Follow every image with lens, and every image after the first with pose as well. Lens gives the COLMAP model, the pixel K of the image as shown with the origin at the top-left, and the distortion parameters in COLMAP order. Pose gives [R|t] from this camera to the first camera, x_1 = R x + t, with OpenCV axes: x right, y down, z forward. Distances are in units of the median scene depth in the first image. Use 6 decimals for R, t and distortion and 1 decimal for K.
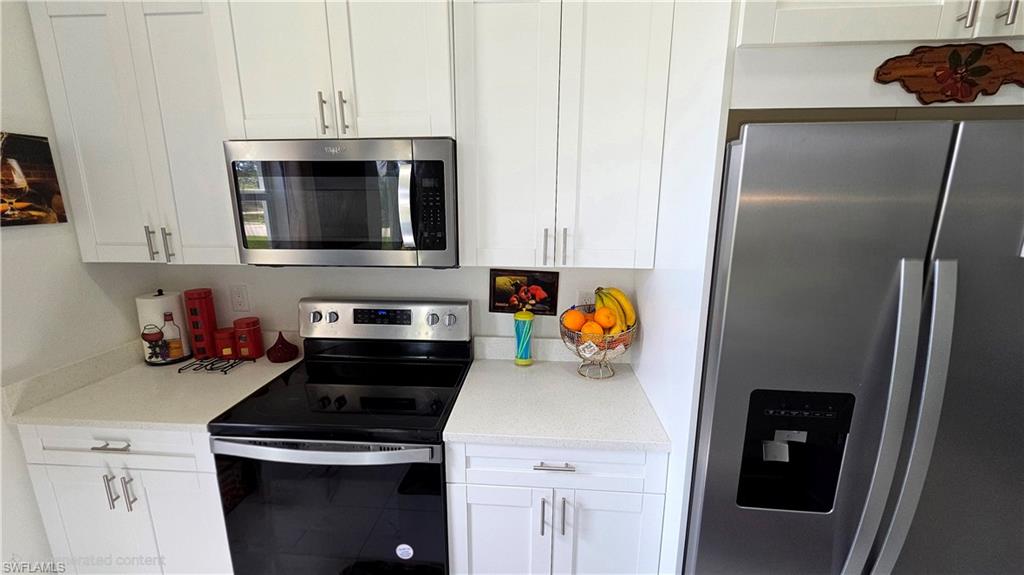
lens RADIAL K [[418.4, 0, 511.3], [0, 418.4, 288.1], [0, 0, 1]] dist [0.002576, -0.001253]
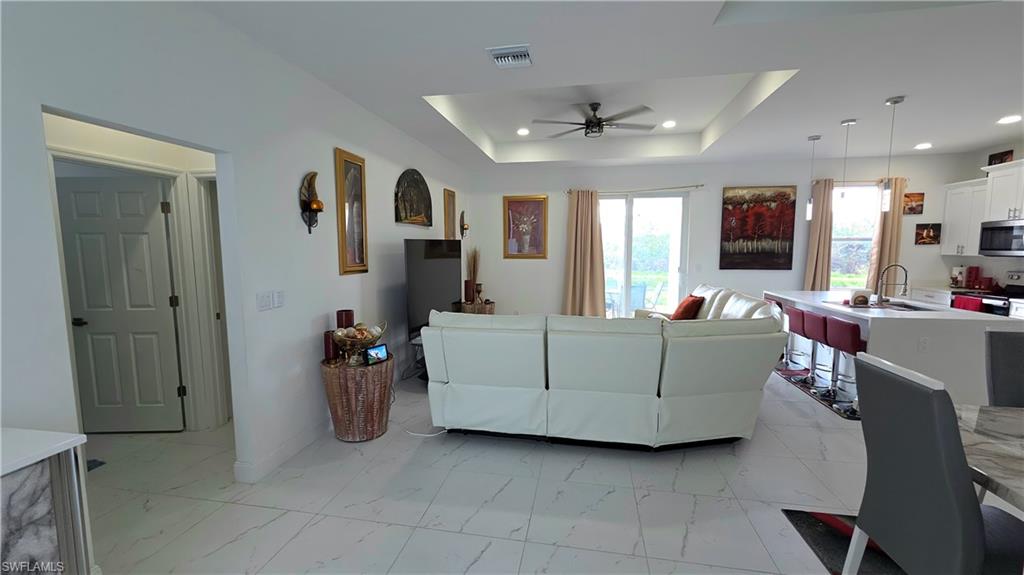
lens RADIAL K [[418.4, 0, 508.5], [0, 418.4, 290.1], [0, 0, 1]] dist [0.002576, -0.001253]
pose [[-0.117697, 0.099974, -0.988004, 3.340122], [-0.200205, 0.972102, 0.122214, 0.591477], [0.972659, 0.212188, -0.094398, -2.473333]]
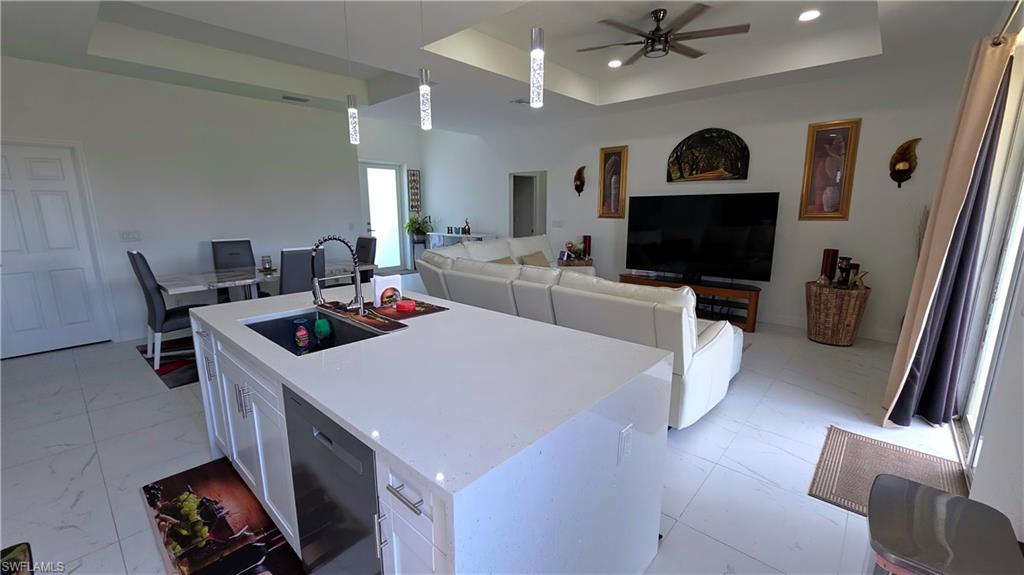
lens RADIAL K [[418.4, 0, 508.8], [0, 418.4, 289.4], [0, 0, 1]] dist [0.002576, -0.001253]
pose [[-0.782205, -0.120033, 0.611349, -0.898904], [0.149043, 0.916721, 0.370686, -0.092759], [-0.604931, 0.381070, -0.699174, 0.296519]]
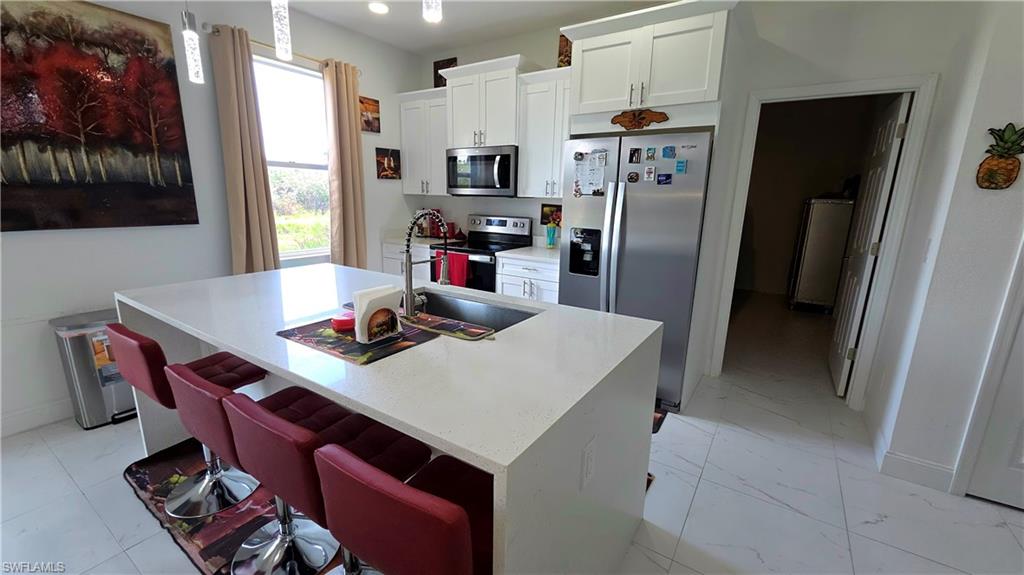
lens RADIAL K [[418.4, 0, 509.1], [0, 418.4, 290.0], [0, 0, 1]] dist [0.002576, -0.001253]
pose [[0.869208, 0.126008, -0.478121, 1.070620], [-0.120117, 0.991827, 0.043026, 0.387937], [0.479635, 0.020032, 0.877240, -1.168755]]
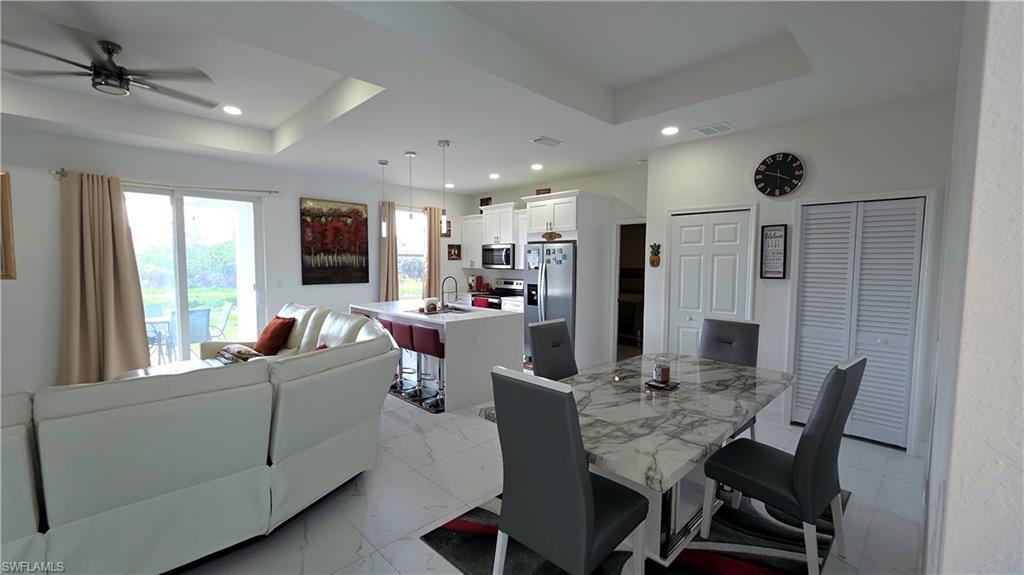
lens RADIAL K [[418.4, 0, 508.1], [0, 418.4, 289.8], [0, 0, 1]] dist [0.002576, -0.001253]
pose [[0.746474, 0.049209, -0.663592, 2.932148], [-0.141359, 0.986226, -0.085881, 0.587519], [0.650226, 0.157913, 0.743149, -2.500559]]
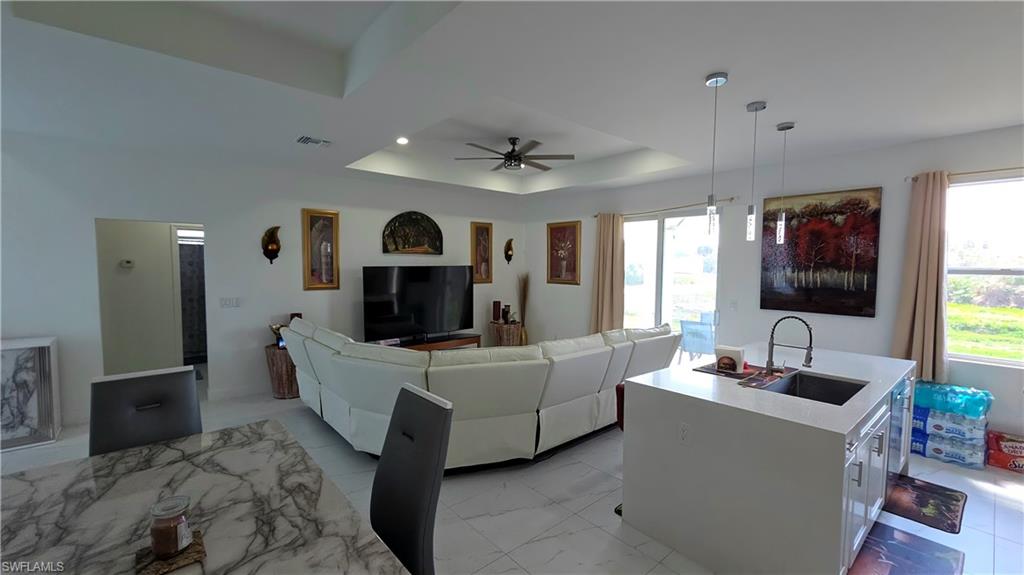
lens RADIAL K [[418.4, 0, 509.7], [0, 418.4, 290.6], [0, 0, 1]] dist [0.002576, -0.001253]
pose [[-0.712834, 0.035134, -0.700453, 2.387525], [-0.153297, 0.966789, 0.204499, -0.015618], [0.684374, 0.253151, -0.683774, 0.030238]]
